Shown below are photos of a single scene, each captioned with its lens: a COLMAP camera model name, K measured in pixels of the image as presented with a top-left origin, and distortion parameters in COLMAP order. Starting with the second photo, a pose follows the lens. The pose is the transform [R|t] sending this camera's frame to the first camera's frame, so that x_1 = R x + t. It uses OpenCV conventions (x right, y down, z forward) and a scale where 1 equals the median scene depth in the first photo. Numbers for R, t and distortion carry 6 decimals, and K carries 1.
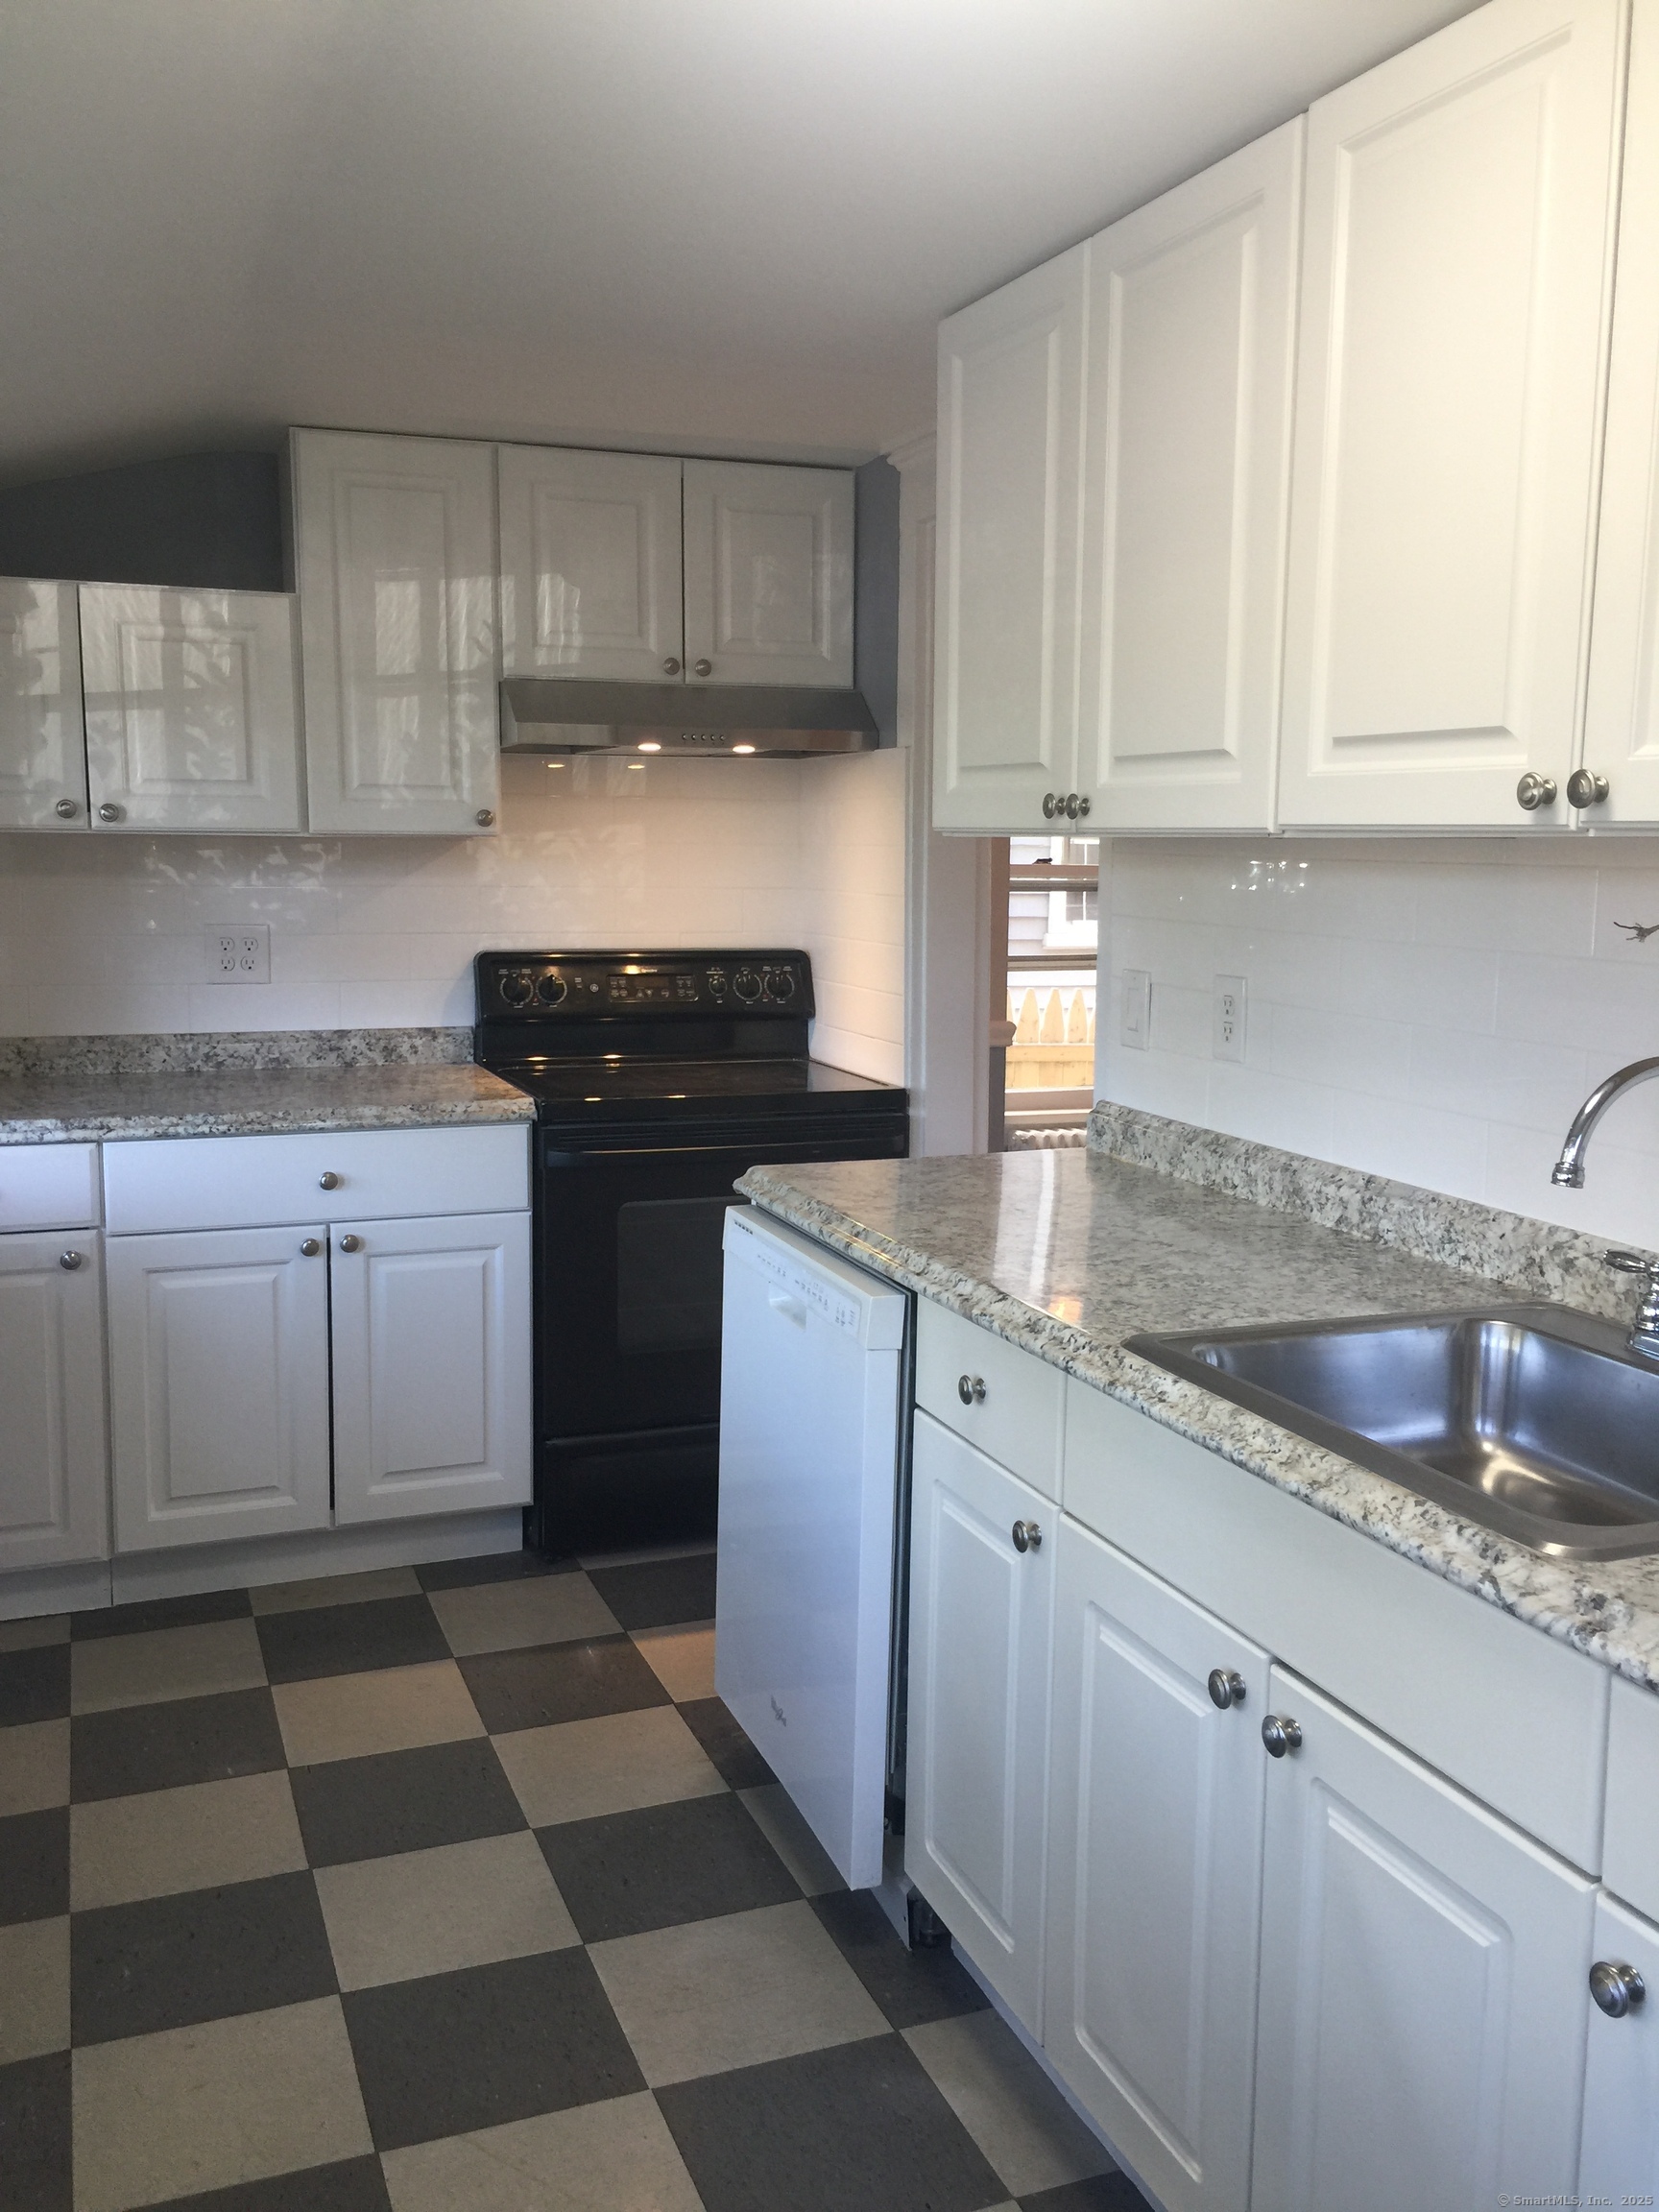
lens RADIAL K [[1912.2, 0, 821.8], [0, 1912.2, 1119.2], [0, 0, 1]] dist [0.012651, -0.003676]
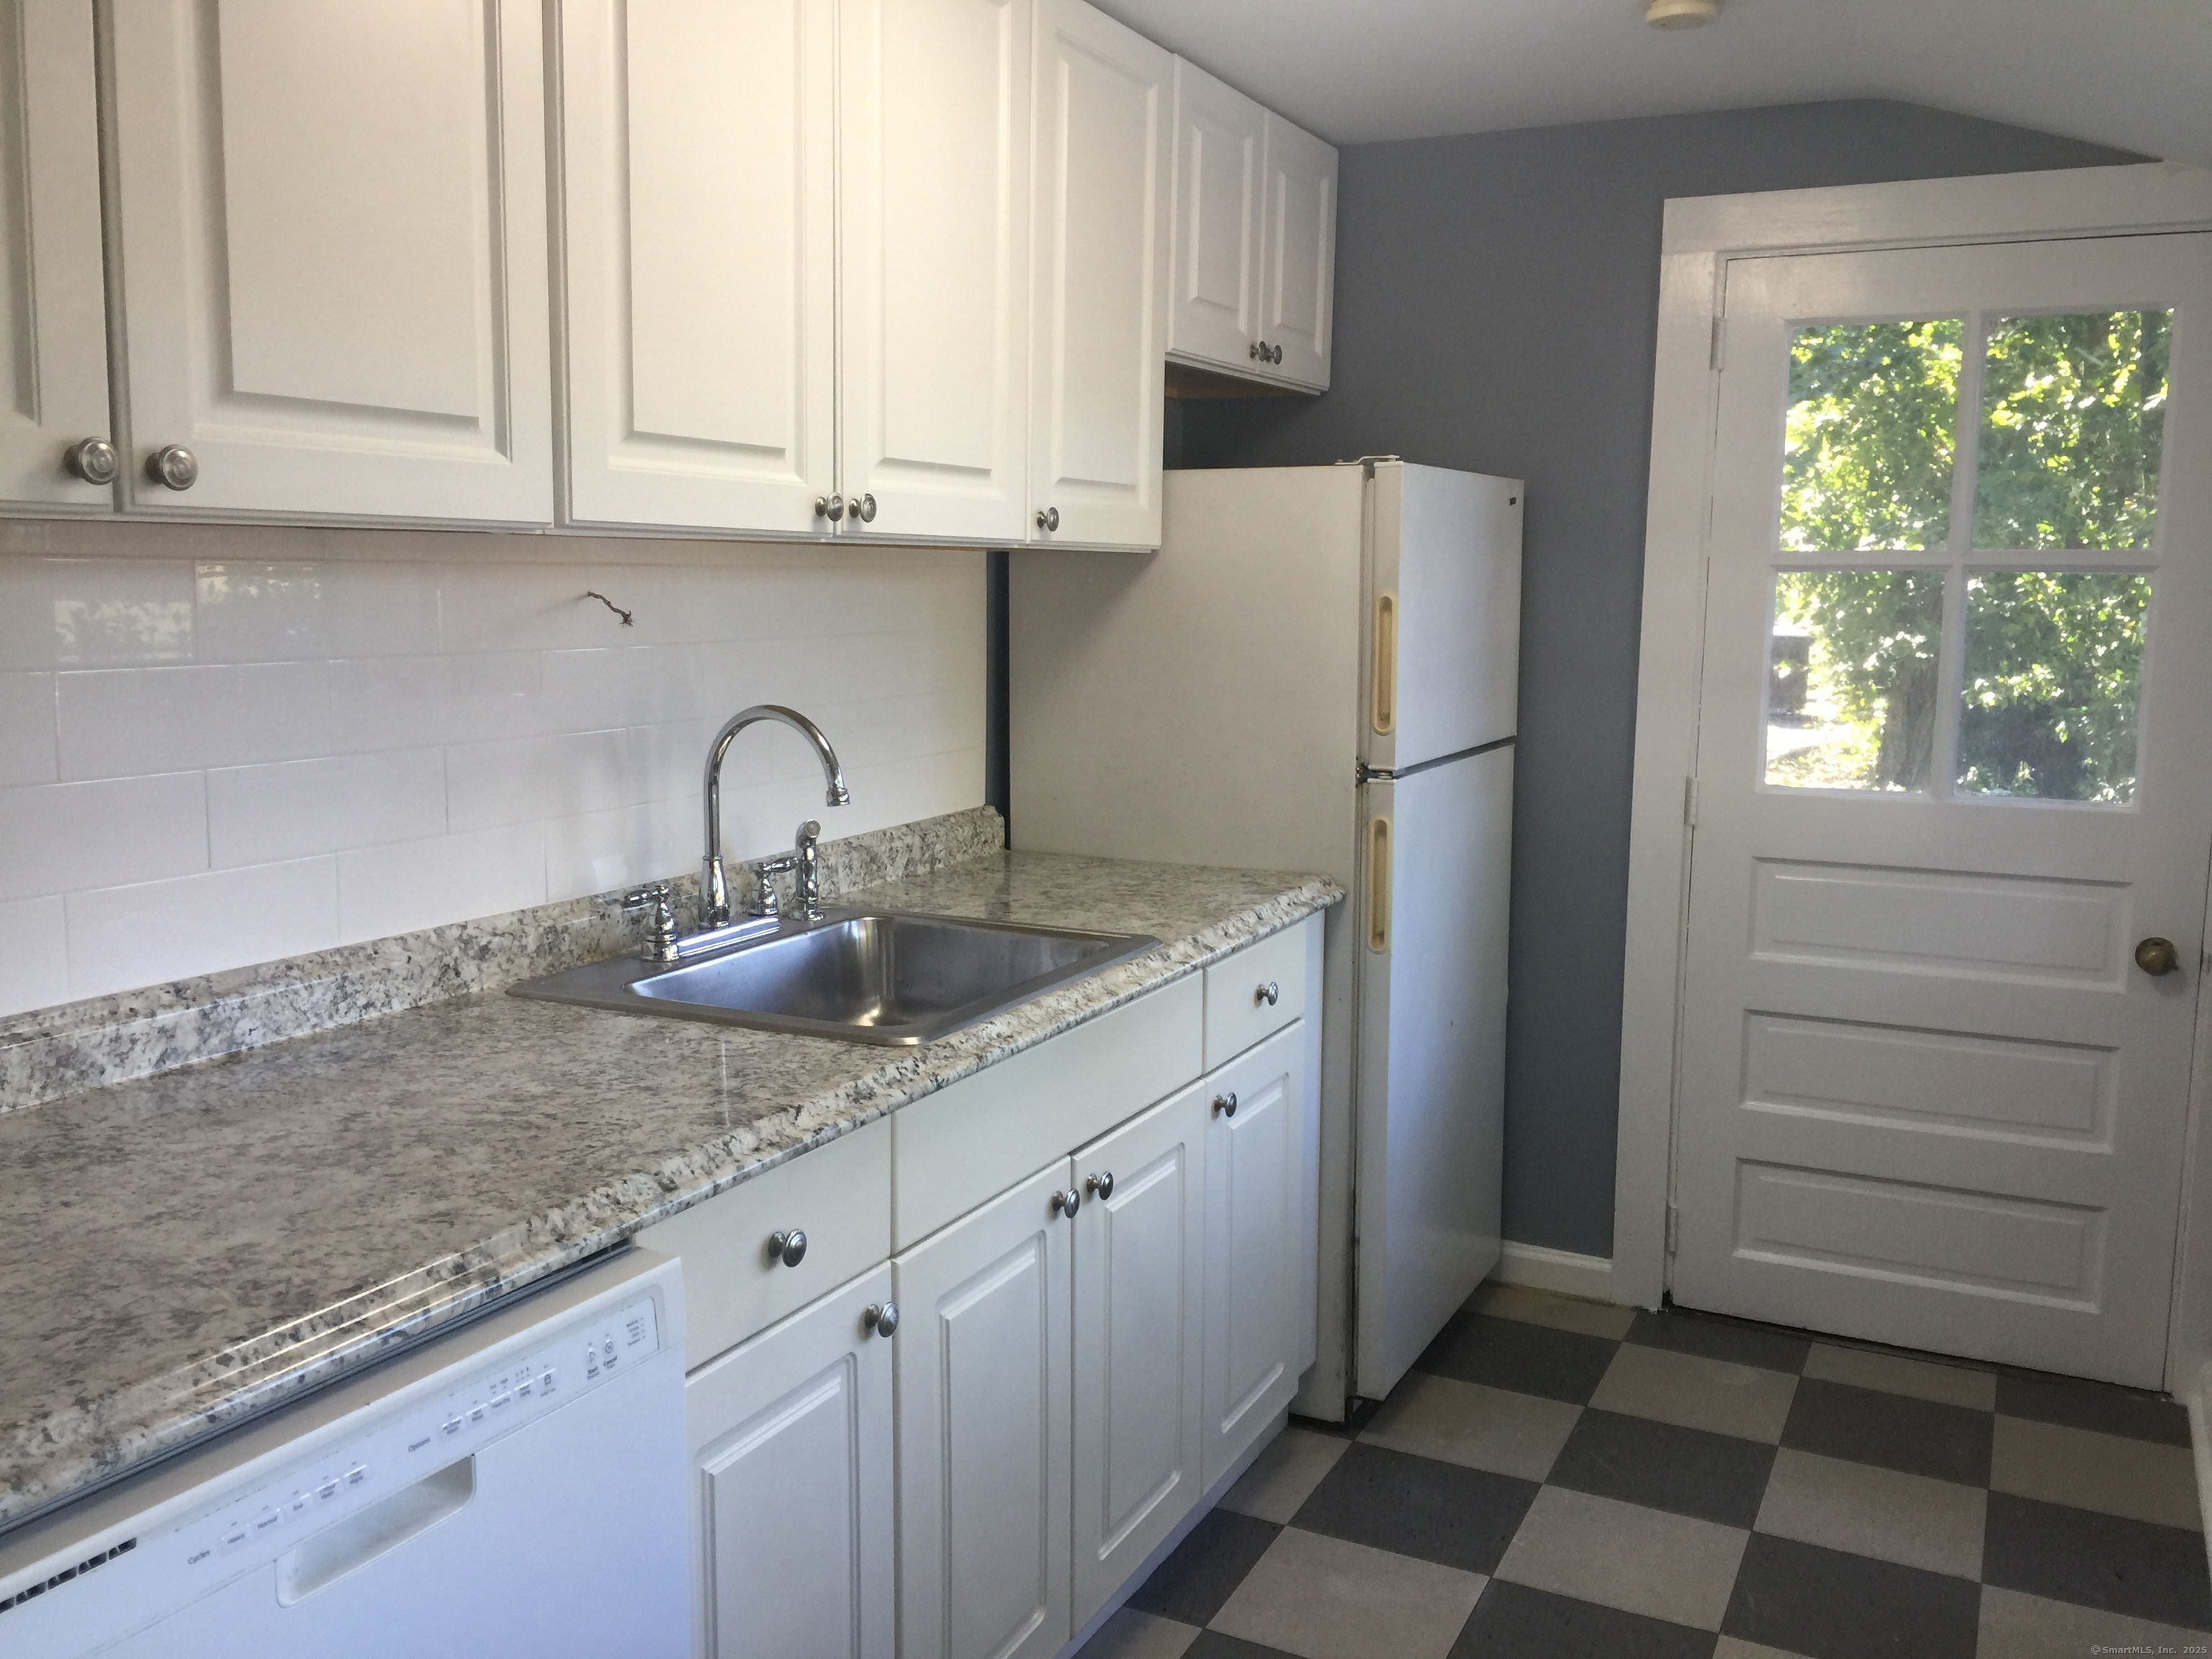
lens RADIAL K [[1912.2, 0, 1095.7], [0, 1912.2, 811.8], [0, 0, 1]] dist [0.012651, -0.003676]
pose [[-0.680823, -0.110071, 0.724130, -0.553624], [0.086556, 0.969626, 0.228766, -0.198391], [-0.727316, 0.218427, -0.650616, 1.388448]]
